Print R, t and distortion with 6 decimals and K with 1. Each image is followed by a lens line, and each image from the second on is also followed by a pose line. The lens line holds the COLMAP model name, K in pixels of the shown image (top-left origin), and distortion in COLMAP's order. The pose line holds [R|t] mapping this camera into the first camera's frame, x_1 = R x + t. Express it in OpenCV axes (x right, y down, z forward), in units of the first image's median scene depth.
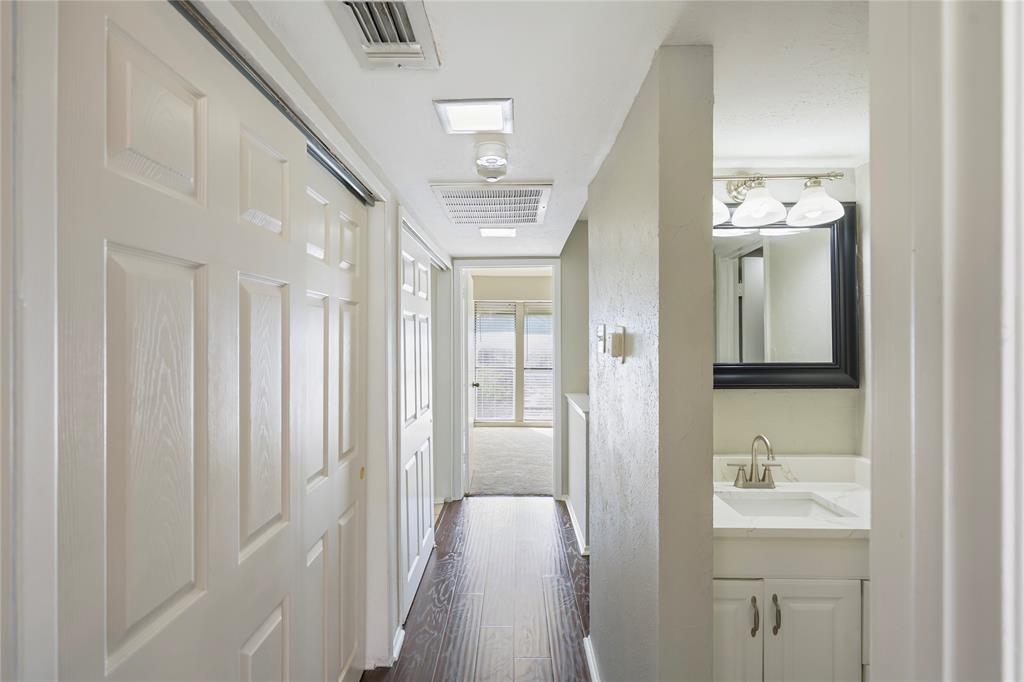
lens RADIAL K [[461.0, 0, 507.7], [0, 461.0, 335.1], [0, 0, 1]] dist [-0.010458, 0.000344]
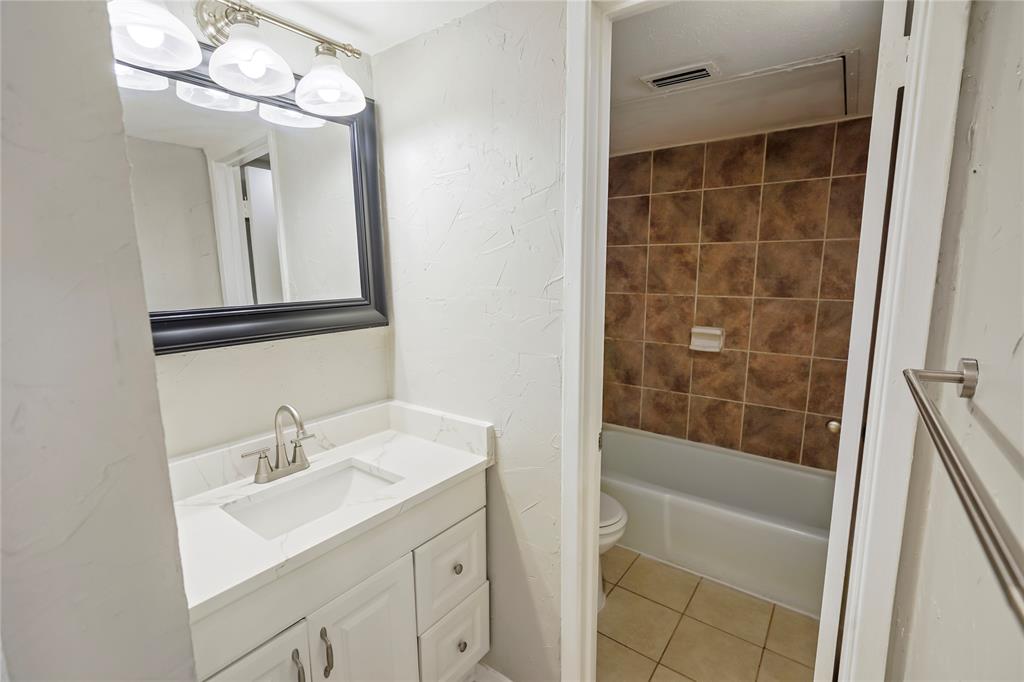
lens RADIAL K [[465.5, 0, 508.9], [0, 465.5, 347.7], [0, 0, 1]] dist [-0.001265, 0.000823]
pose [[0.579884, -0.133301, 0.803720, 0.171901], [0.008910, 0.987502, 0.157353, 0.018316], [-0.814650, -0.084086, 0.573825, 0.289960]]
